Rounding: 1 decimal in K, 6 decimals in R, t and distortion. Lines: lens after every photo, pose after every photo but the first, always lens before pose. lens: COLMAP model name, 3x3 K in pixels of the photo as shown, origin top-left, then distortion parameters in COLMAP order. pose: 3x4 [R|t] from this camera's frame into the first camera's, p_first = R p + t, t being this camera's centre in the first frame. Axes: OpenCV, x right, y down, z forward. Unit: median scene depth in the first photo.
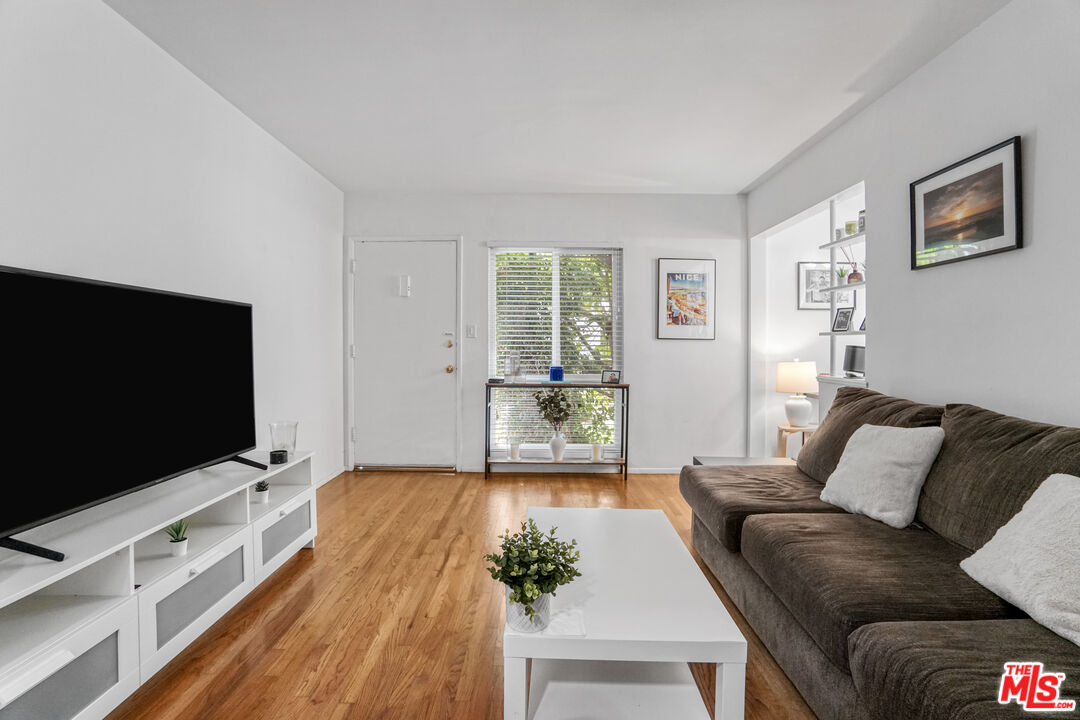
lens RADIAL K [[492.0, 0, 540.5], [0, 492.0, 354.5], [0, 0, 1]] dist [-0.000586, 0.001206]
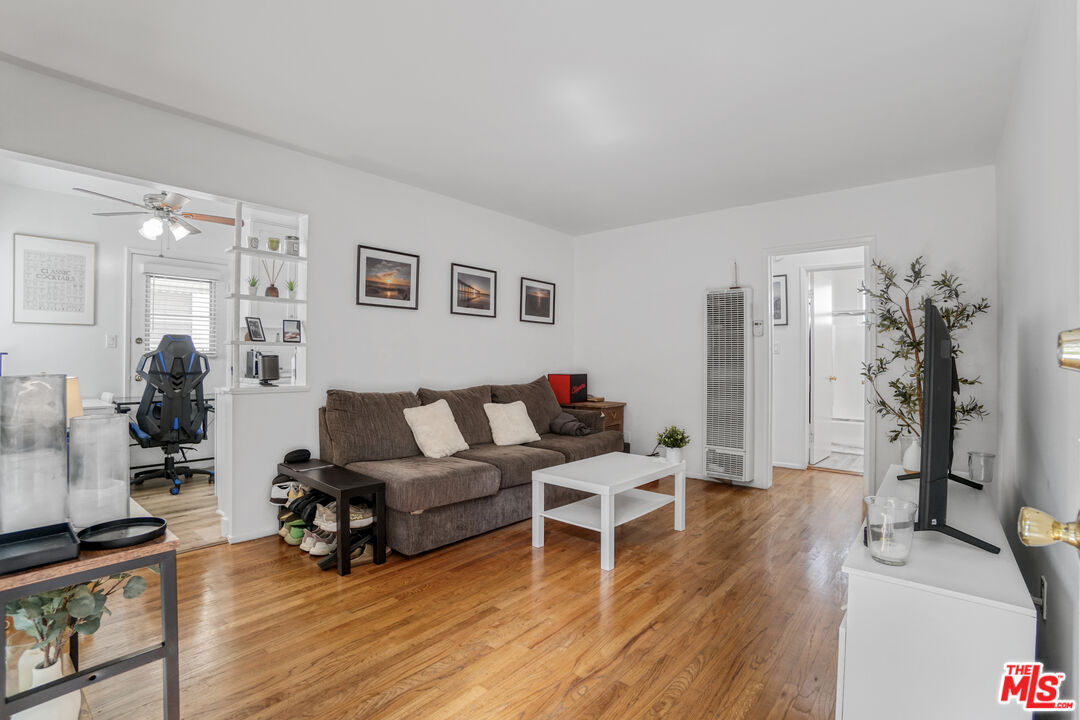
lens RADIAL K [[517.0, 0, 538.2], [0, 517.0, 352.8], [0, 0, 1]] dist [-0.016826, -0.000026]
pose [[-0.769115, -0.004655, 0.639094, -0.667767], [0.000380, 0.999970, 0.007740, -0.042684], [-0.639111, 0.006195, -0.769090, 1.942612]]
